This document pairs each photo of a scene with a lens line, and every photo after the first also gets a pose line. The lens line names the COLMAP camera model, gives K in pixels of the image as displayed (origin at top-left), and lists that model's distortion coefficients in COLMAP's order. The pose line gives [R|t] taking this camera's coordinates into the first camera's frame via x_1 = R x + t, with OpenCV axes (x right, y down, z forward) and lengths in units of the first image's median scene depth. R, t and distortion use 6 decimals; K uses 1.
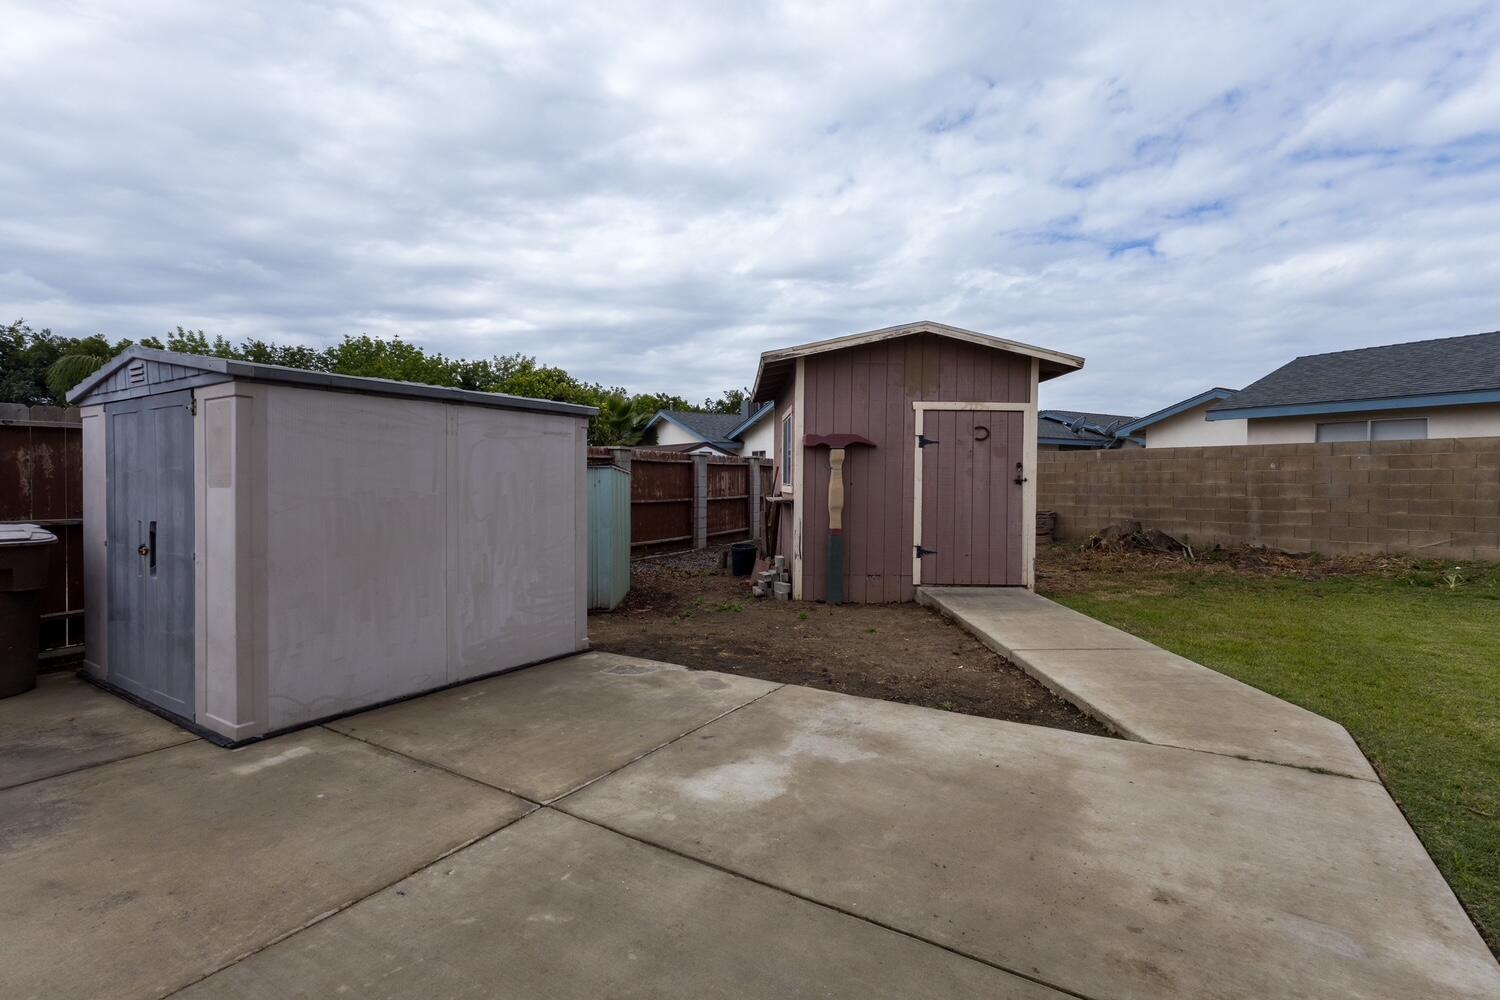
lens RADIAL K [[692.6, 0, 751.6], [0, 692.6, 495.9], [0, 0, 1]] dist [0.010434, 0.000147]
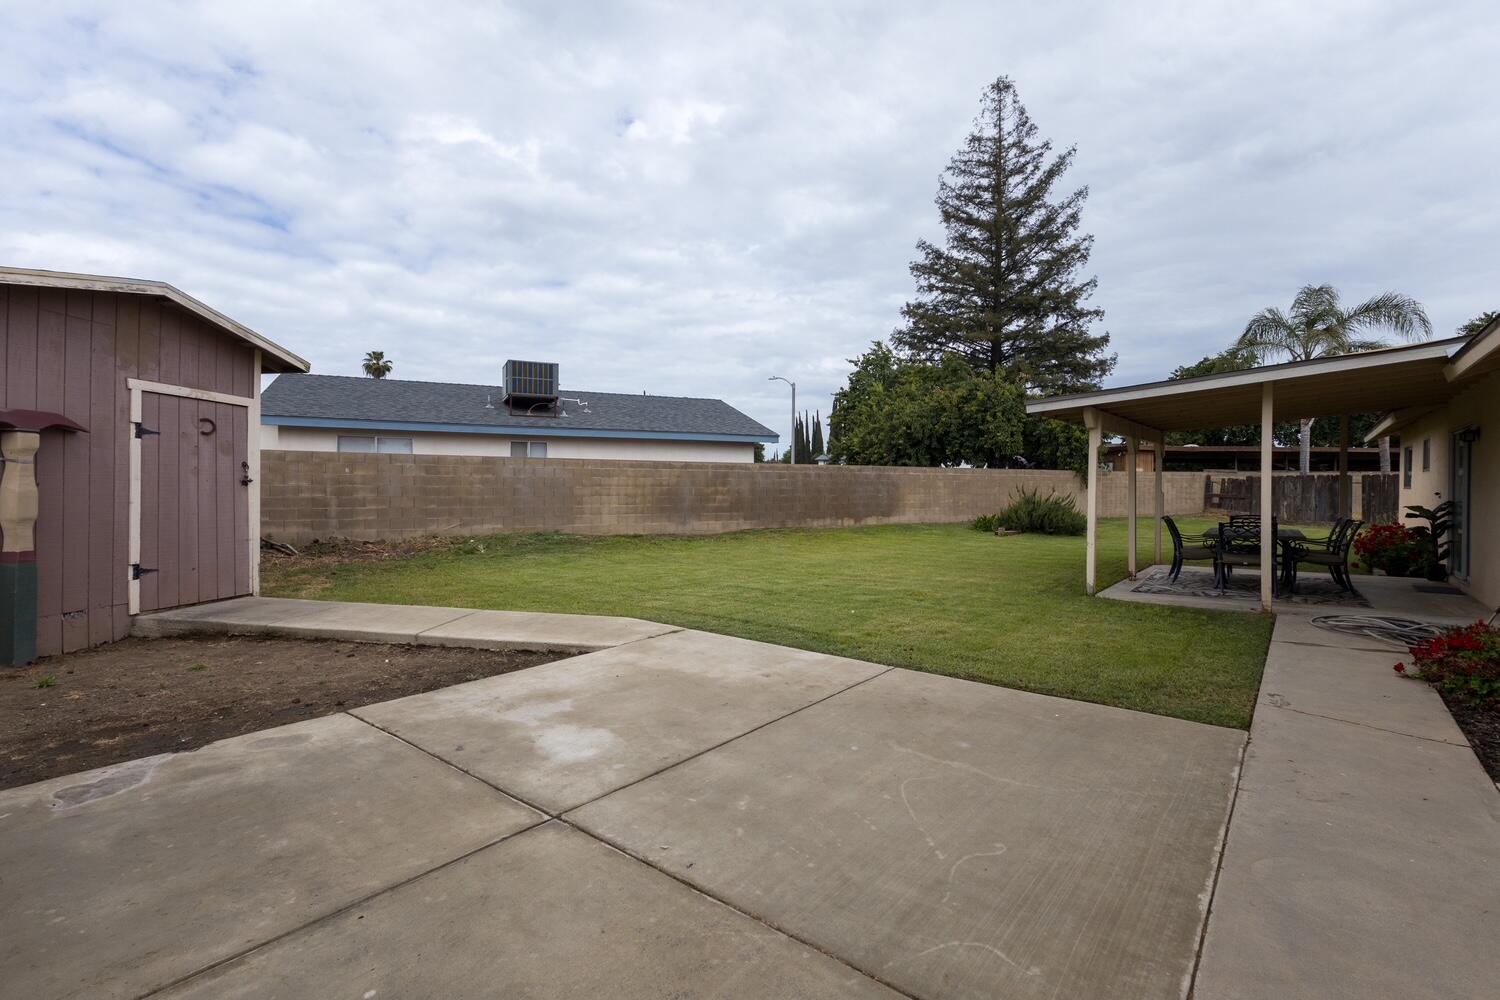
lens RADIAL K [[682.9, 0, 750.0], [0, 682.9, 500.0], [0, 0, 1]] dist [0.002164, 0.000231]
pose [[0.125301, -0.018620, 0.991944, -0.434923], [0.013560, 0.999763, 0.017054, -0.003799], [-0.992026, 0.011314, 0.125524, 0.218296]]
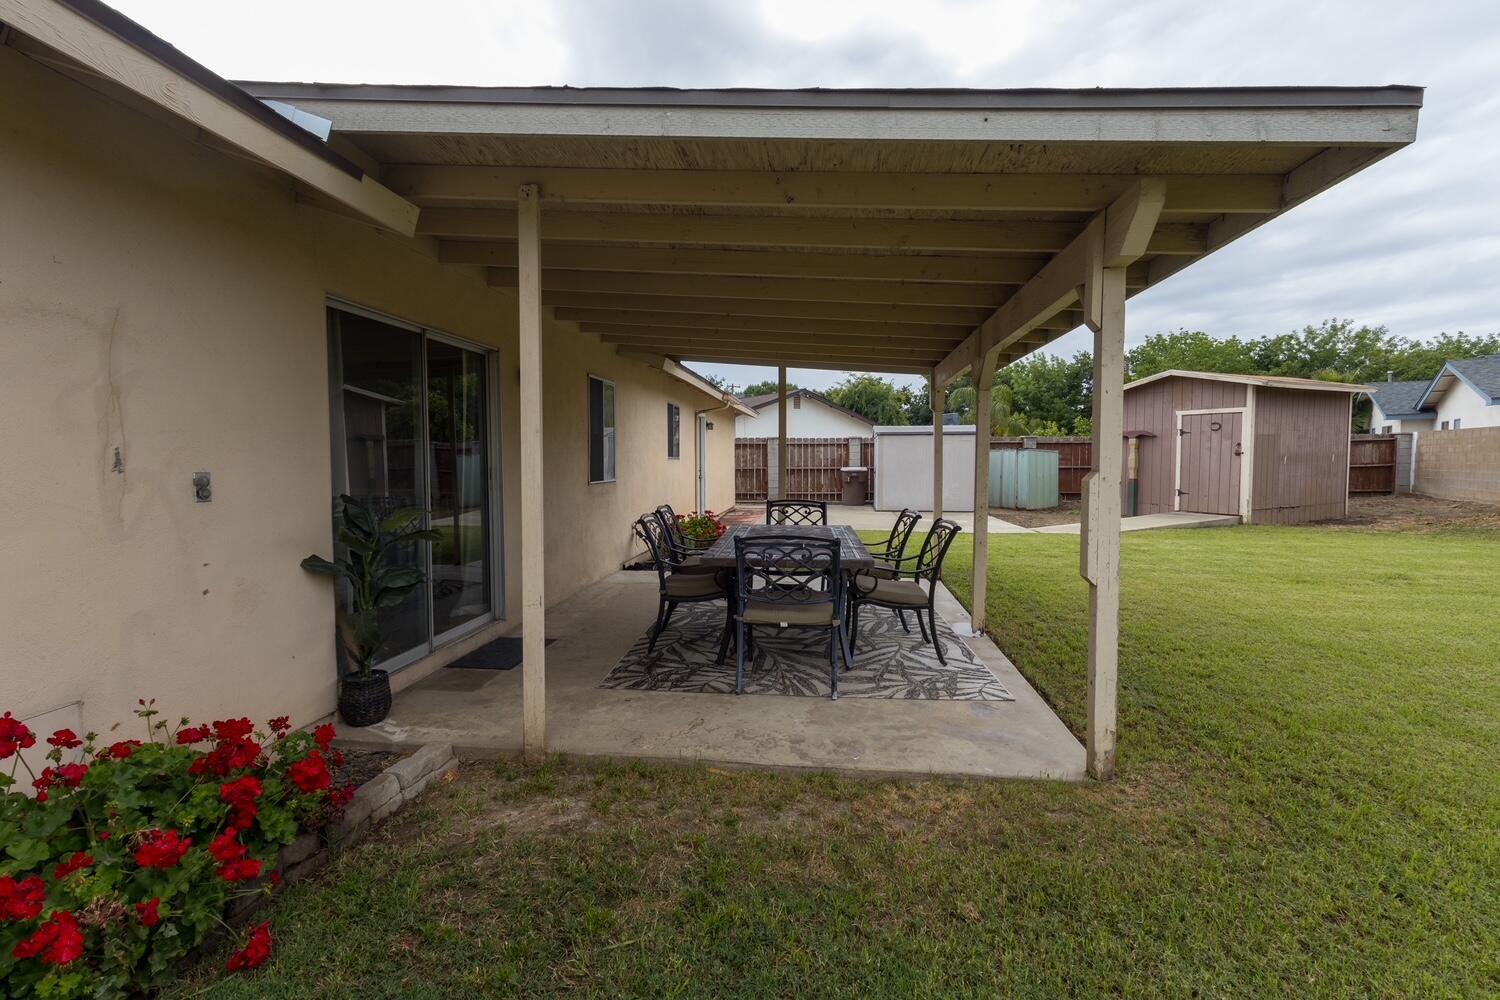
lens RADIAL K [[692.6, 0, 751.6], [0, 692.6, 495.9], [0, 0, 1]] dist [0.010434, 0.000147]
pose [[0.418220, 0.044700, -0.907245, 1.437739], [-0.012538, 0.998977, 0.043440, 0.022623], [0.908259, -0.006792, 0.418352, -0.793271]]
